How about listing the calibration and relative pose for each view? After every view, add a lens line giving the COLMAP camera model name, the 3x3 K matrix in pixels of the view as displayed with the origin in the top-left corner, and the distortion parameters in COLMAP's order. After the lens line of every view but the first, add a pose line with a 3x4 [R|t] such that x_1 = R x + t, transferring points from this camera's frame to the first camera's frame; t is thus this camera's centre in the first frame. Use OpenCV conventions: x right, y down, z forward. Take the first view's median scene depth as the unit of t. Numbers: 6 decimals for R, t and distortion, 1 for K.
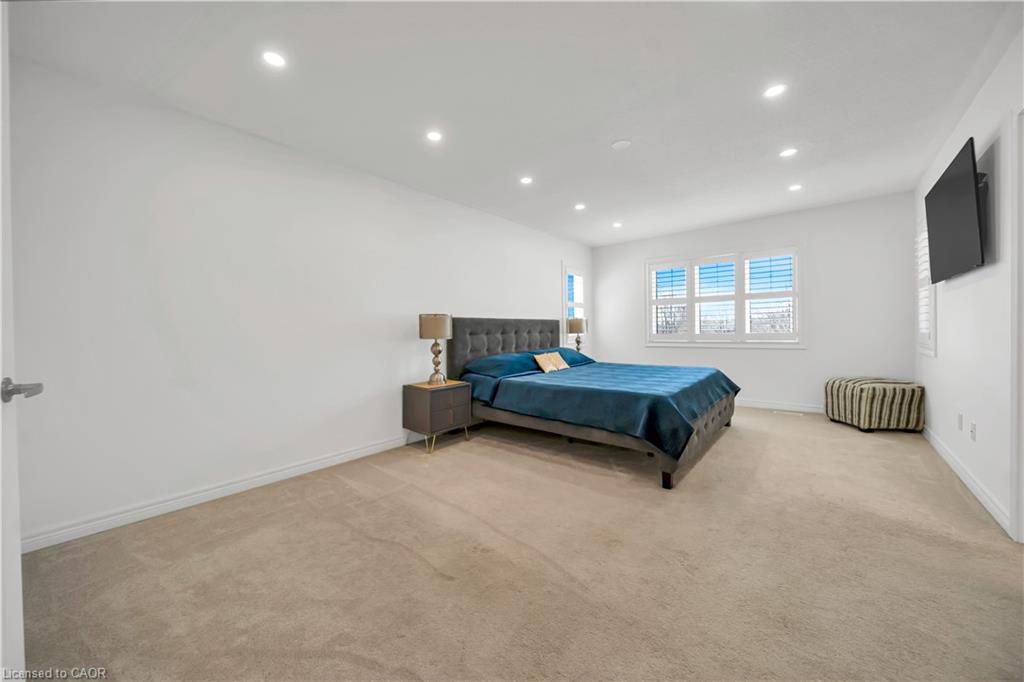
lens RADIAL K [[372.2, 0, 512.6], [0, 372.2, 333.8], [0, 0, 1]] dist [-0.000590, -0.000027]
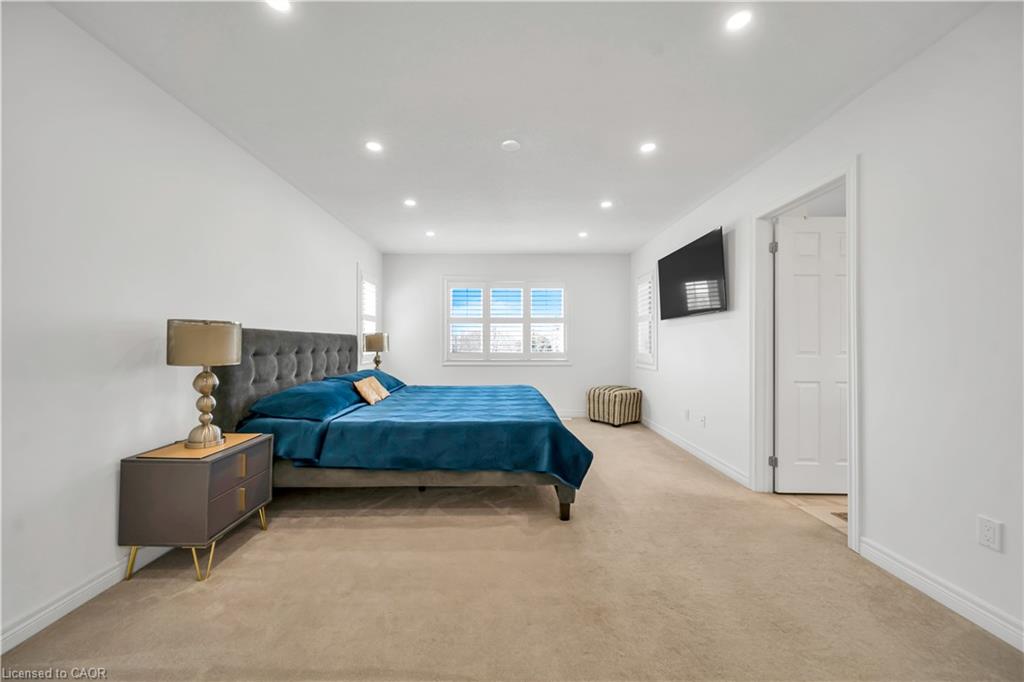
lens RADIAL K [[366.3, 0, 512.0], [0, 366.3, 341.0], [0, 0, 1]] dist [0.000770, -0.000561]
pose [[0.748286, 0.021398, 0.663032, -0.213518], [-0.006906, 0.999677, -0.024468, -0.011018], [-0.663341, 0.013730, 0.748191, 0.260869]]
